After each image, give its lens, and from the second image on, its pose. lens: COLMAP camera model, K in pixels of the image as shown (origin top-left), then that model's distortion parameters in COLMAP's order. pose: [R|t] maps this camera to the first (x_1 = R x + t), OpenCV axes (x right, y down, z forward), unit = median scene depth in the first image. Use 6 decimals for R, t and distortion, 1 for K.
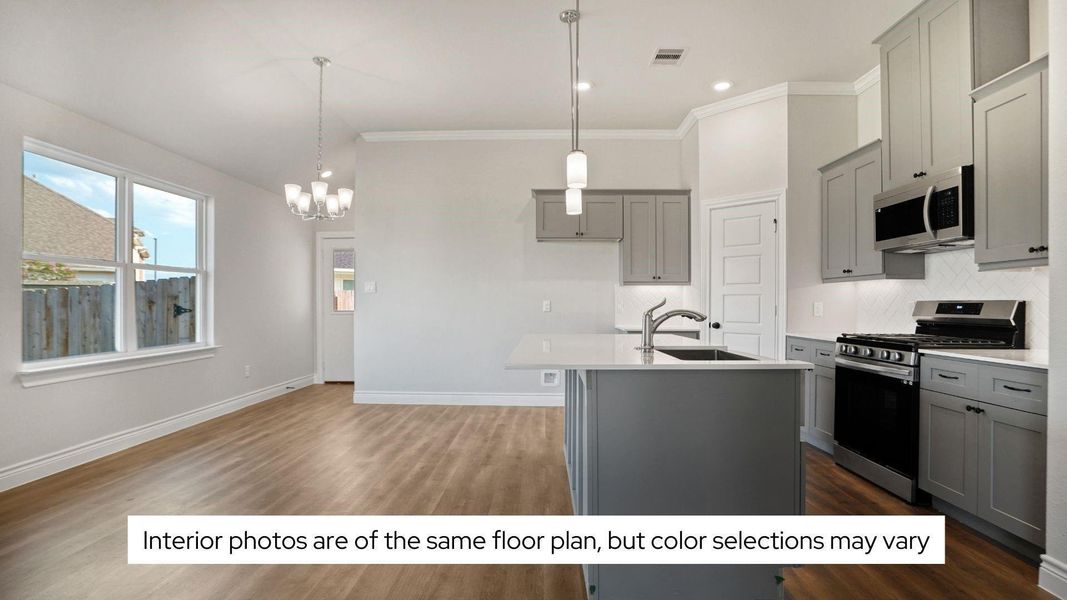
lens RADIAL K [[501.3, 0, 537.6], [0, 501.3, 304.7], [0, 0, 1]] dist [-0.034803, 0.009015]
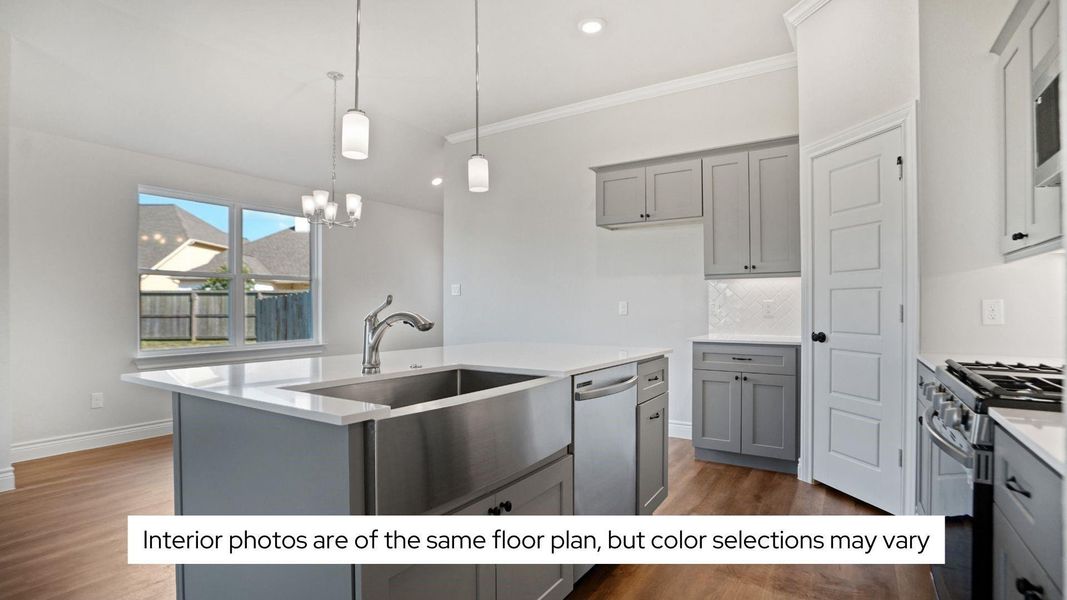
lens RADIAL K [[513.2, 0, 532.4], [0, 513.2, 306.4], [0, 0, 1]] dist [-0.055321, 0.016606]
pose [[0.848041, -0.004329, -0.529913, 0.485626], [0.003265, 0.999990, -0.002943, 0.002894], [0.529921, 0.000766, 0.848047, 0.318723]]
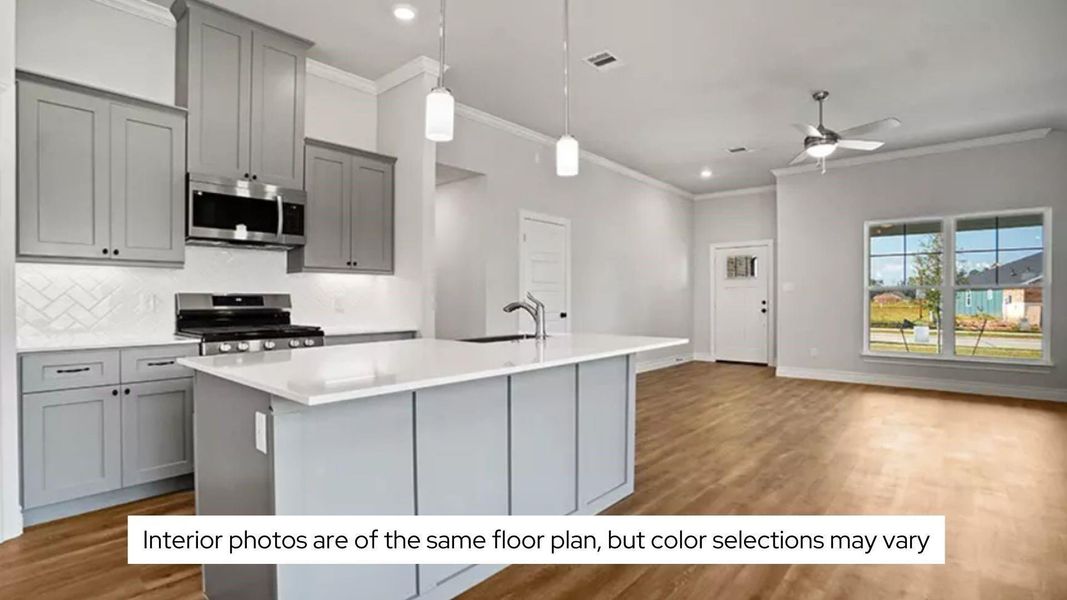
lens RADIAL K [[513.2, 0, 522.1], [0, 513.2, 300.9], [0, 0, 1]] dist [-0.055321, 0.016606]
pose [[-0.765475, -0.006738, 0.643430, -0.321142], [-0.003240, 0.999973, 0.006617, -0.001500], [-0.643457, 0.002981, -0.765476, 1.212412]]
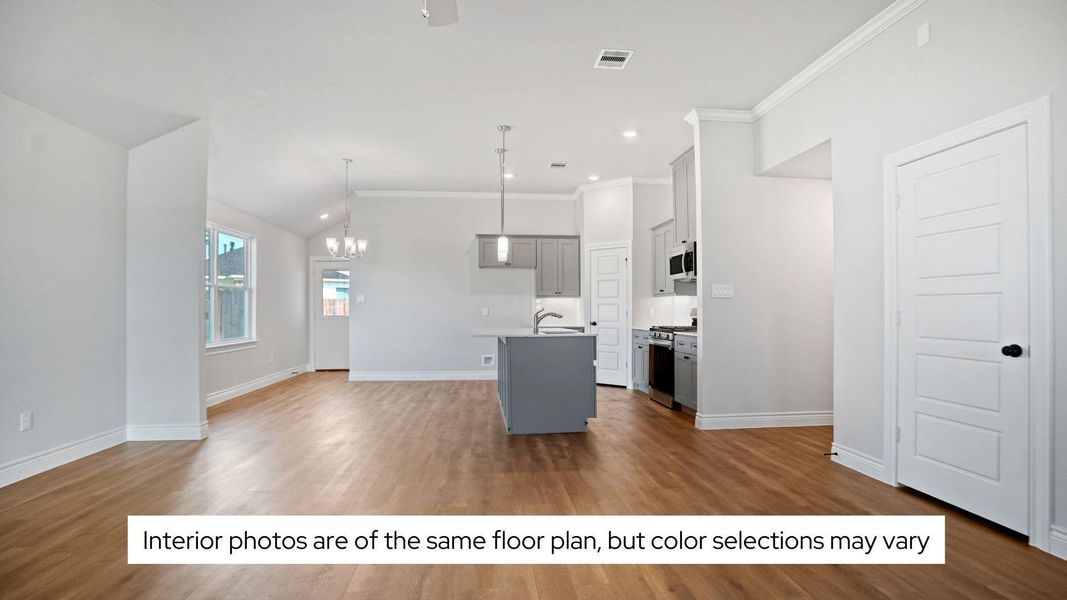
lens RADIAL K [[513.2, 0, 537.7], [0, 513.2, 306.1], [0, 0, 1]] dist [-0.055321, 0.016606]
pose [[0.991732, -0.001664, 0.128318, -0.034439], [0.002980, 0.999945, -0.010066, 0.002744], [-0.128295, 0.010365, 0.991682, -0.739382]]
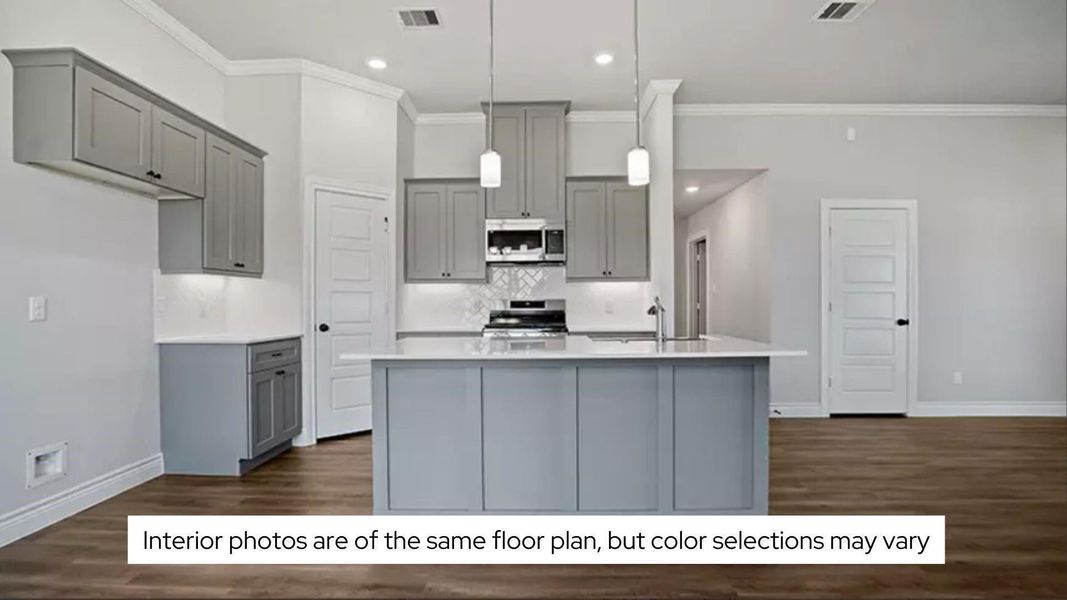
lens RADIAL K [[501.3, 0, 539.1], [0, 501.3, 300.7], [0, 0, 1]] dist [-0.034803, 0.009015]
pose [[-0.006865, 0.000575, 0.999976, -0.613349], [0.005108, 0.999987, -0.000540, -0.002648], [-0.999963, 0.005104, -0.006868, 0.803065]]
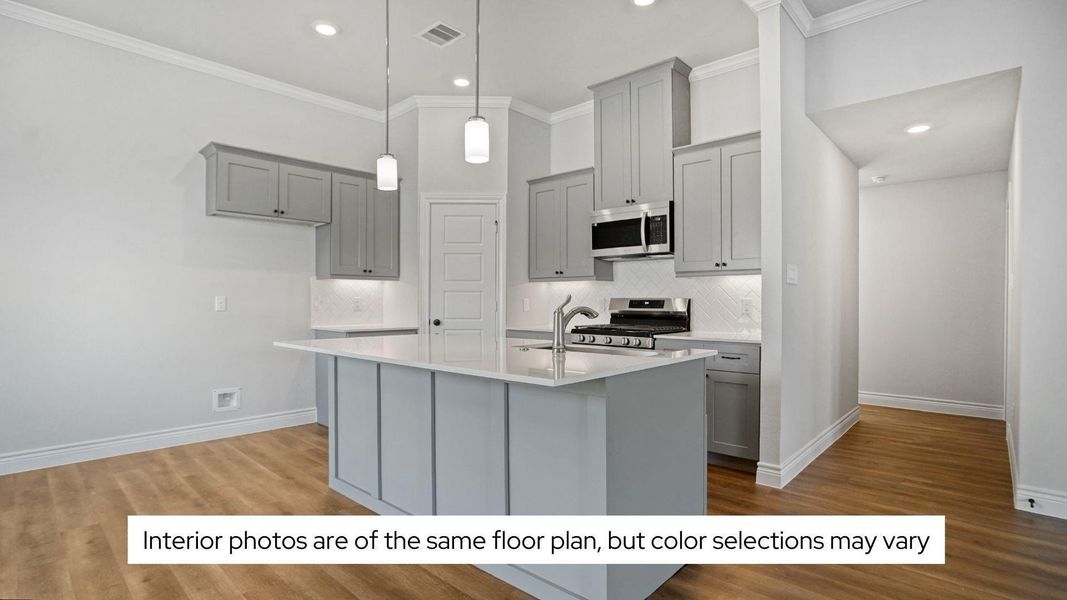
lens RADIAL K [[513.2, 0, 538.7], [0, 513.2, 300.9], [0, 0, 1]] dist [-0.055321, 0.016606]
pose [[0.658821, -0.000864, 0.752299, -0.330586], [0.000499, 1.000000, 0.000711, -0.001707], [-0.752300, -0.000093, 0.658821, 0.240608]]
